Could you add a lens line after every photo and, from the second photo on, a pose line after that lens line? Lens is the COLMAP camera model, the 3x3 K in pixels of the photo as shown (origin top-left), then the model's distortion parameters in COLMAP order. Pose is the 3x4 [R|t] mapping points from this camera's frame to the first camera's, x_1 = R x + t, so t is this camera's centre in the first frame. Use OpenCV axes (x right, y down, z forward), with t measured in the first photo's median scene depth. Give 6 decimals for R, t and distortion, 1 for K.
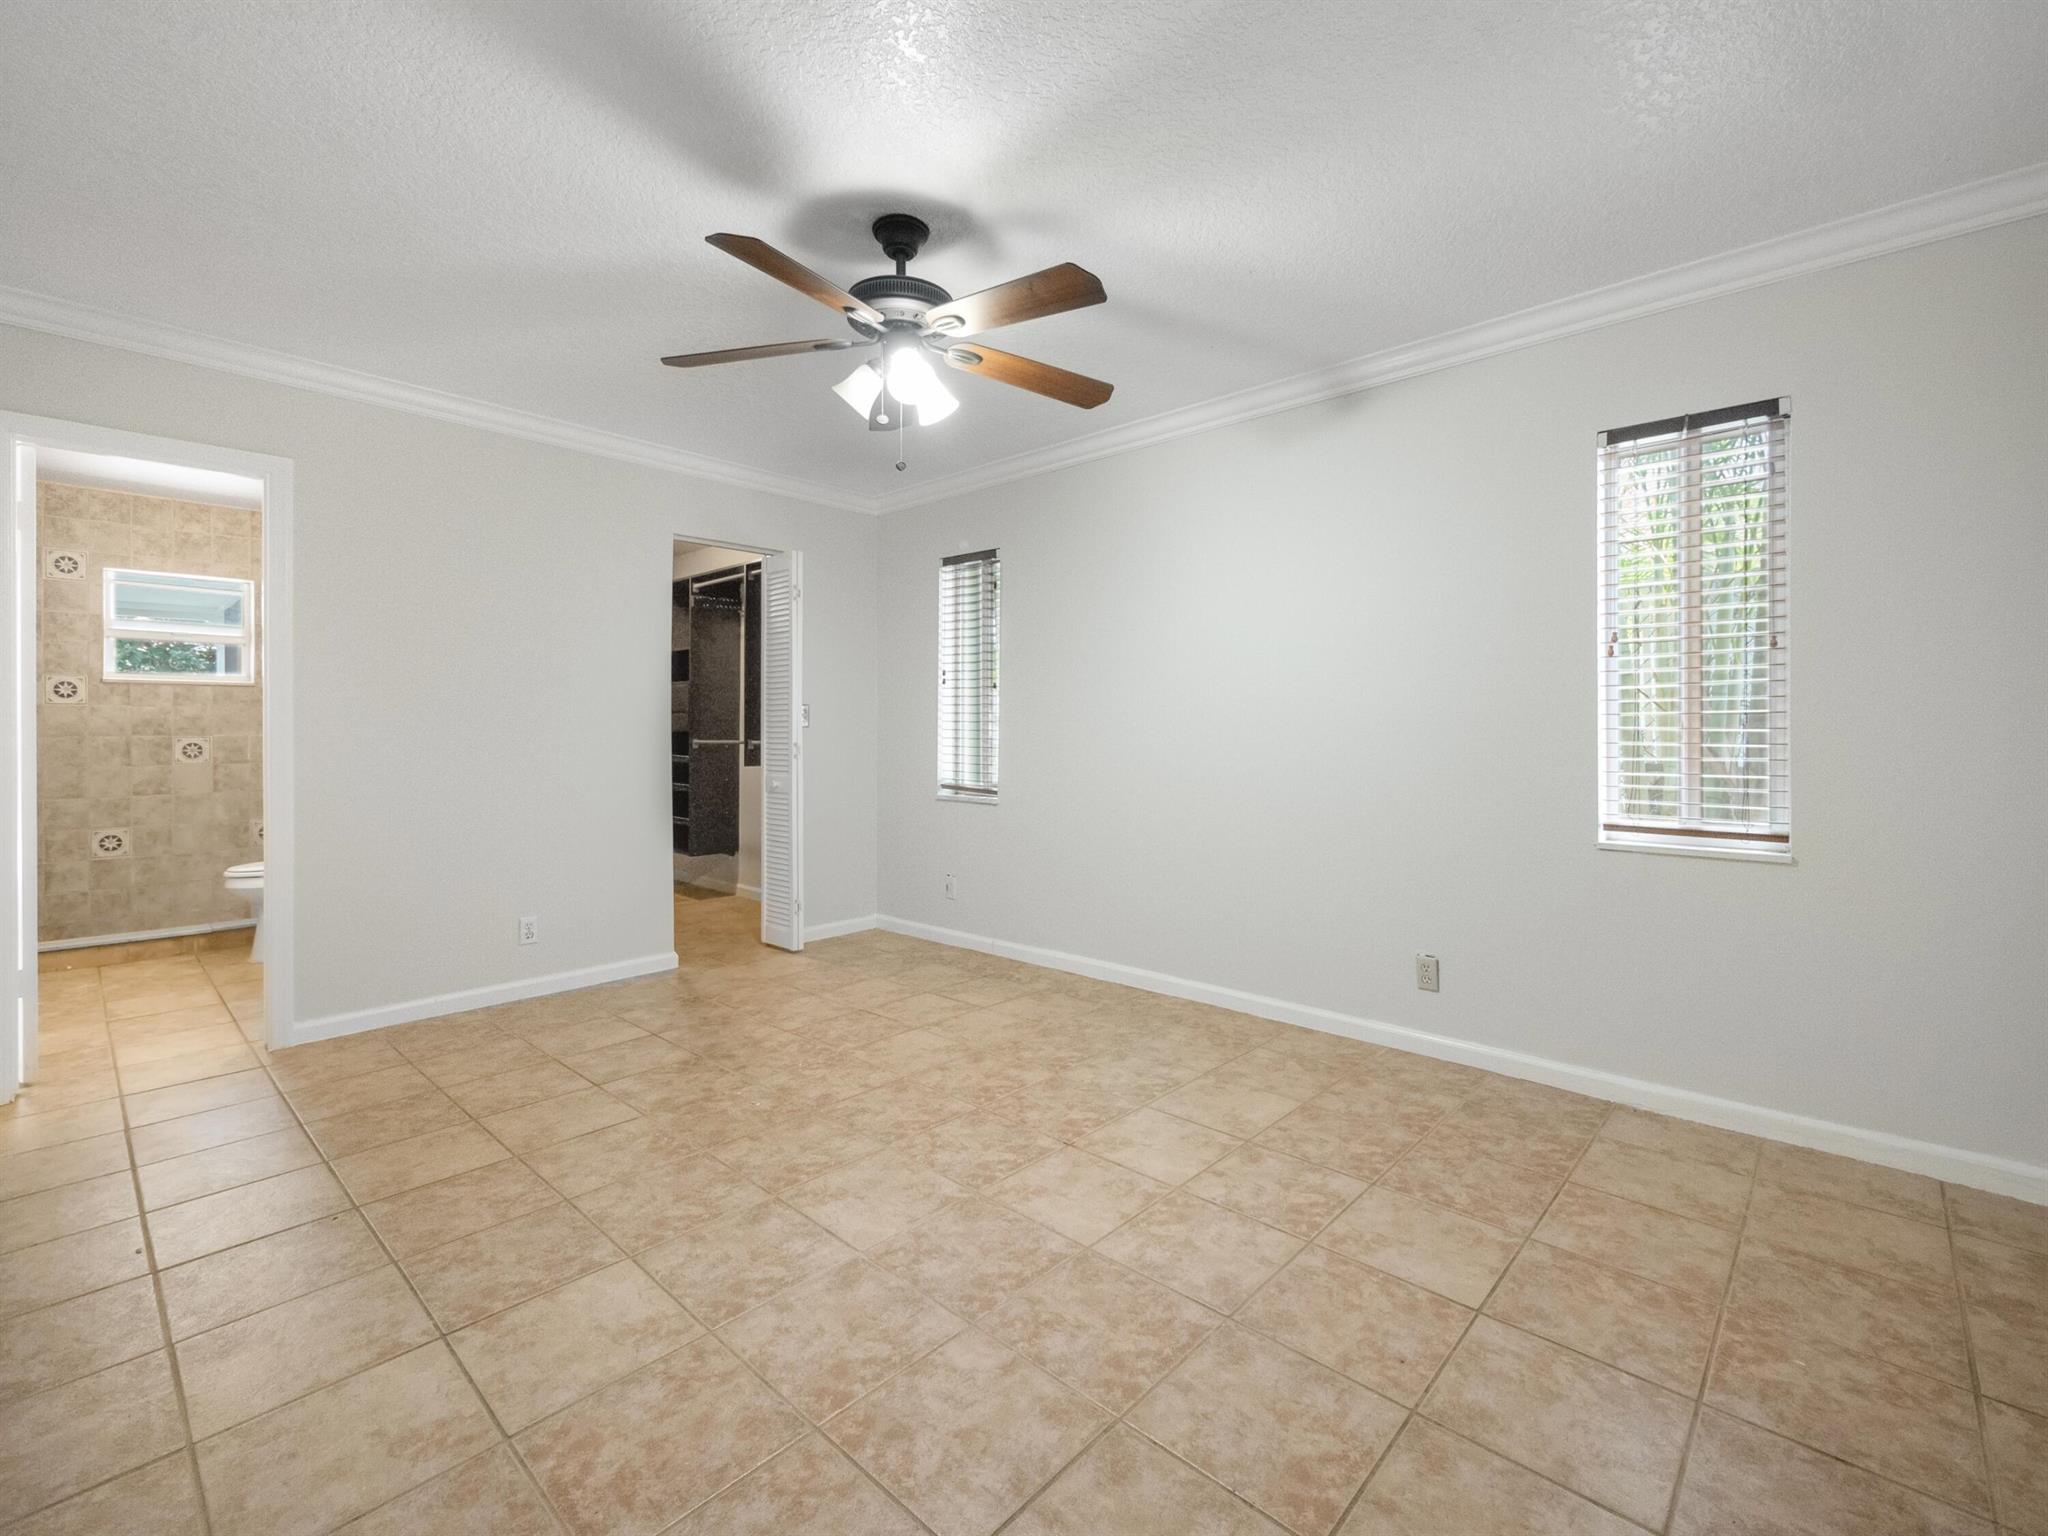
lens RADIAL K [[884.4, 0, 1001.5], [0, 884.4, 730.3], [0, 0, 1]] dist [-0.001794, 0.001212]
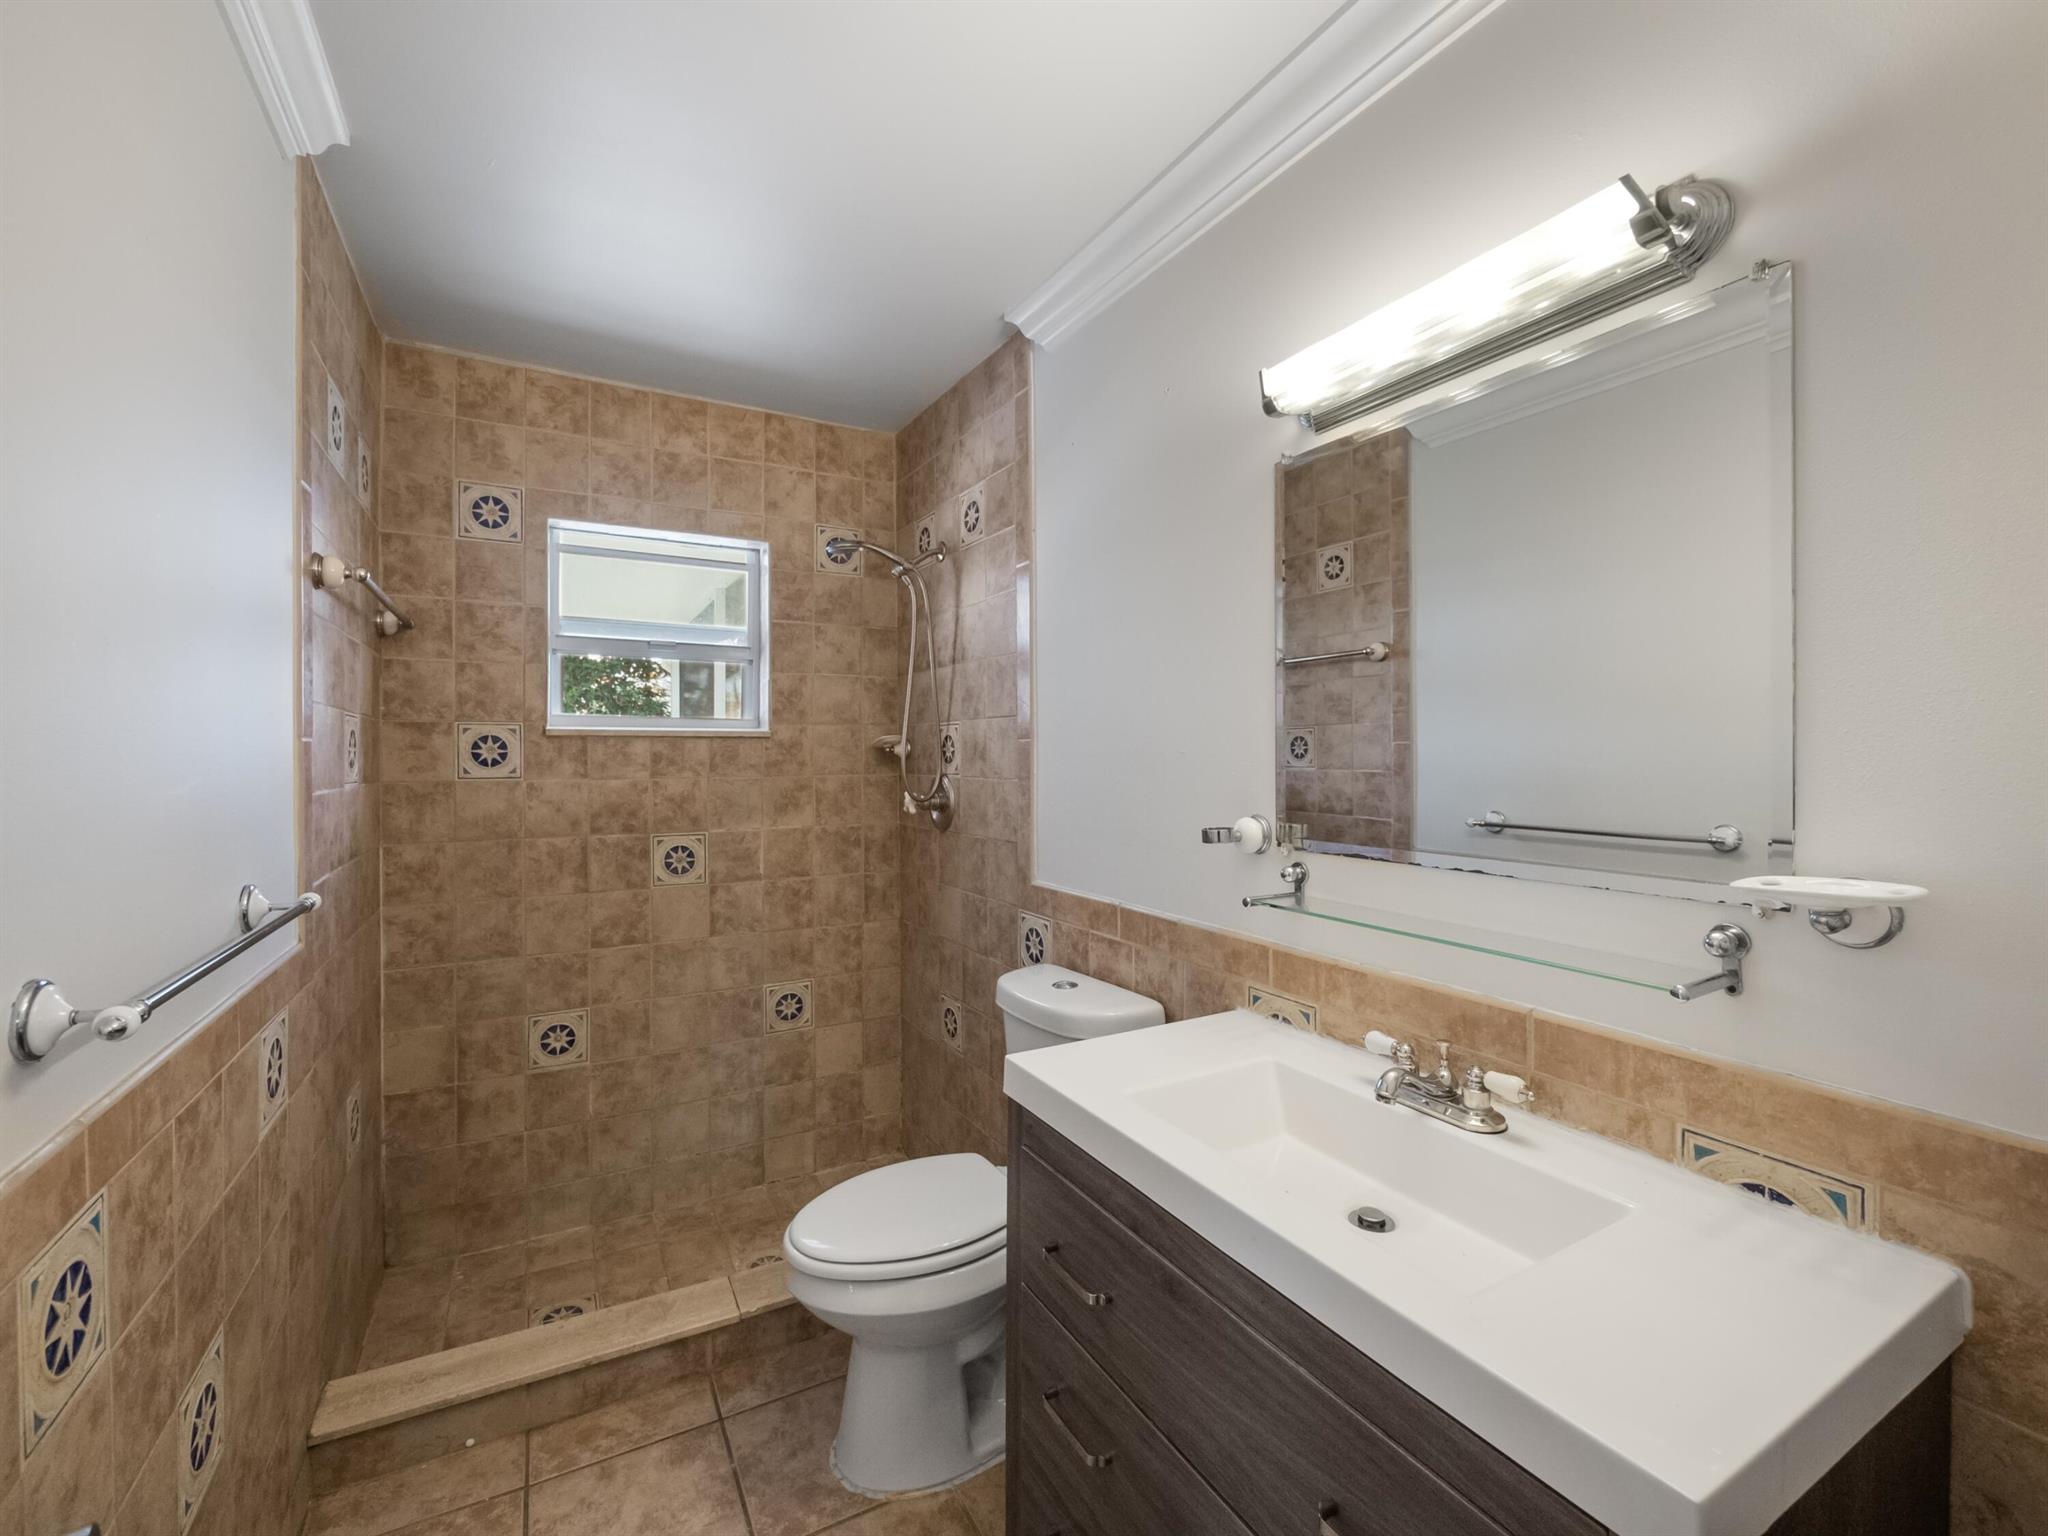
lens RADIAL K [[884.4, 0, 1028.0], [0, 884.4, 761.3], [0, 0, 1]] dist [-0.001794, 0.001212]
pose [[0.952925, -0.000973, -0.303206, -0.573584], [0.000427, 0.999998, -0.001867, -0.037235], [0.303207, 0.001649, 0.952923, 0.575273]]
